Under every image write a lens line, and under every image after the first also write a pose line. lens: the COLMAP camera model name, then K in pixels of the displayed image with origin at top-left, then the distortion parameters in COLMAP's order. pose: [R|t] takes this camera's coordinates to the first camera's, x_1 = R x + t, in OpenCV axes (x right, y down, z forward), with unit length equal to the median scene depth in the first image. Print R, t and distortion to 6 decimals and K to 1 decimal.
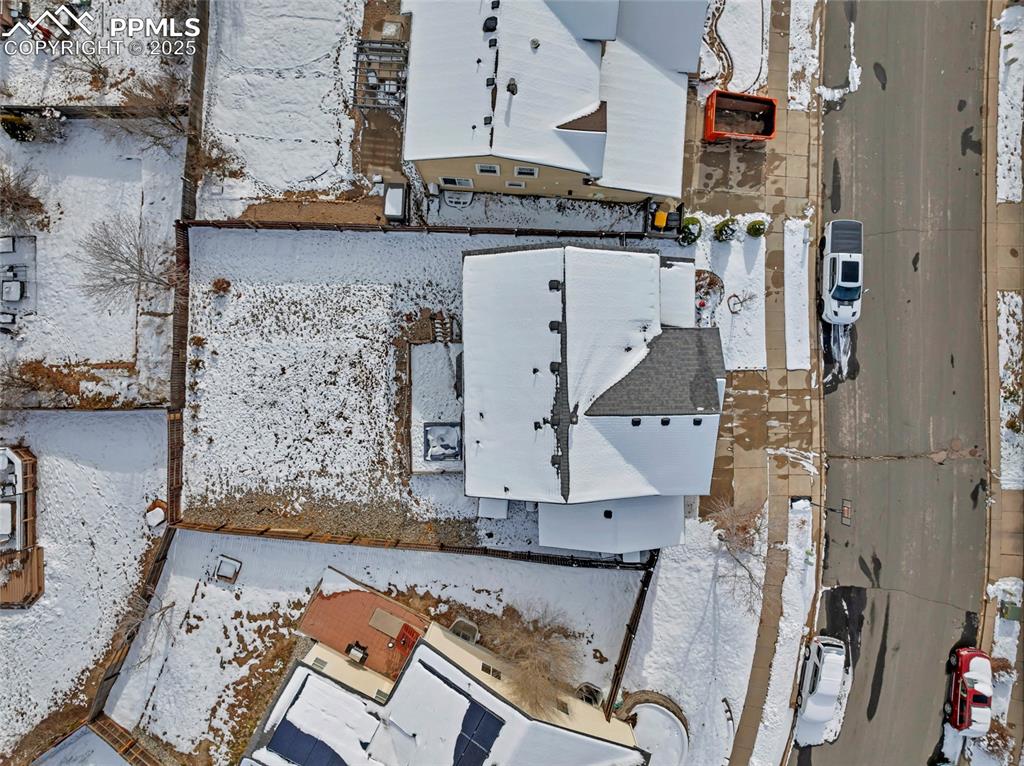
lens RADIAL K [[710.1, 0, 493.0], [0, 710.1, 384.4], [0, 0, 1]] dist [-0.038281, -0.004224]
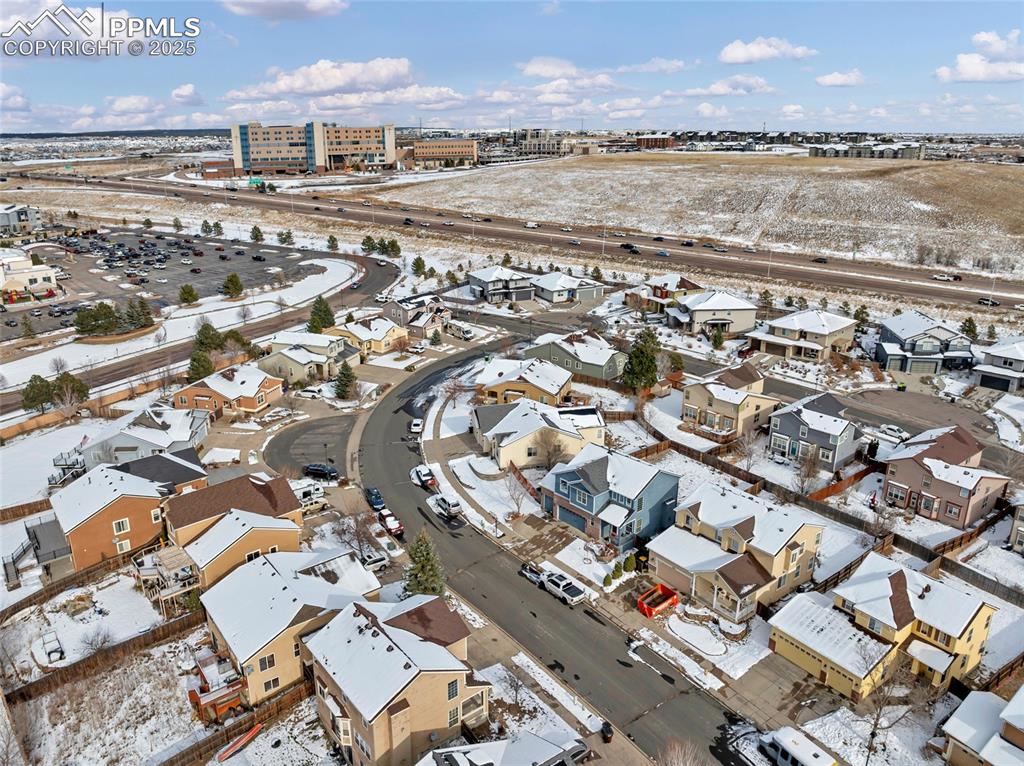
lens RADIAL K [[710.1, 0, 493.0], [0, 710.1, 384.4], [0, 0, 1]] dist [-0.038281, -0.004224]
pose [[-0.771730, 0.226667, -0.594184, 1.674829], [-0.635524, -0.240704, 0.733601, -1.338466], [0.023260, 0.943760, 0.329811, -0.178589]]
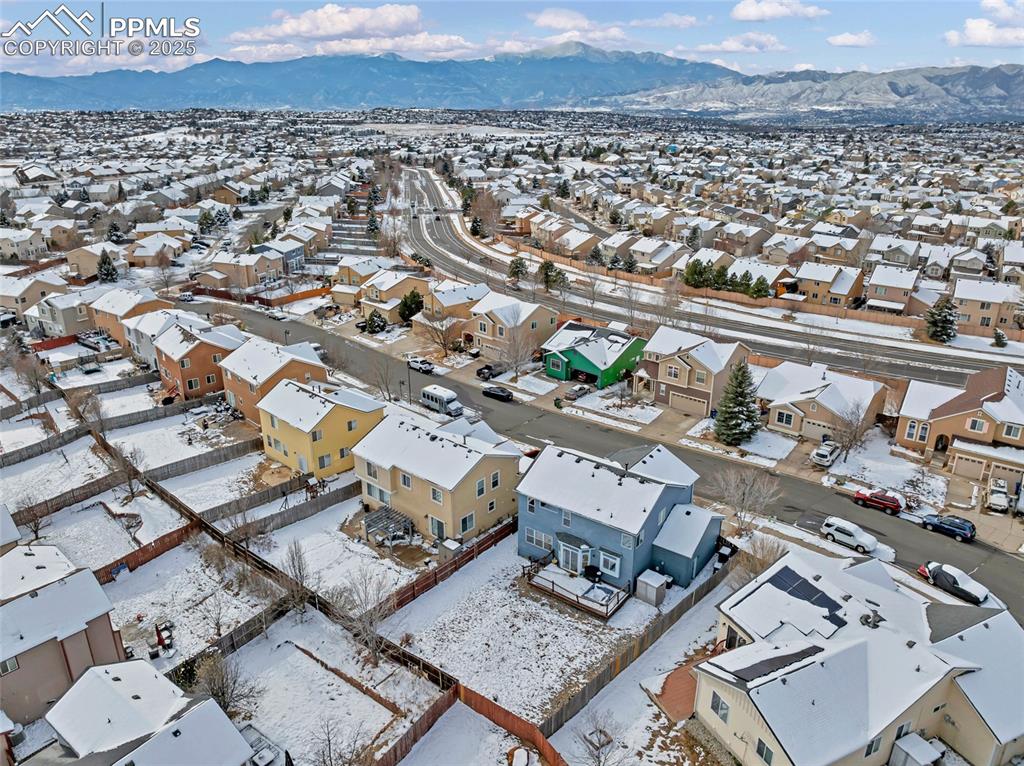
lens RADIAL K [[737.6, 0, 501.5], [0, 737.6, 399.1], [0, 0, 1]] dist [-0.040898, 0.007151]
pose [[0.611696, -0.289660, 0.736155, -1.143959], [0.791080, 0.229305, -0.567109, 0.662067], [-0.004535, 0.929256, 0.369409, 0.090031]]
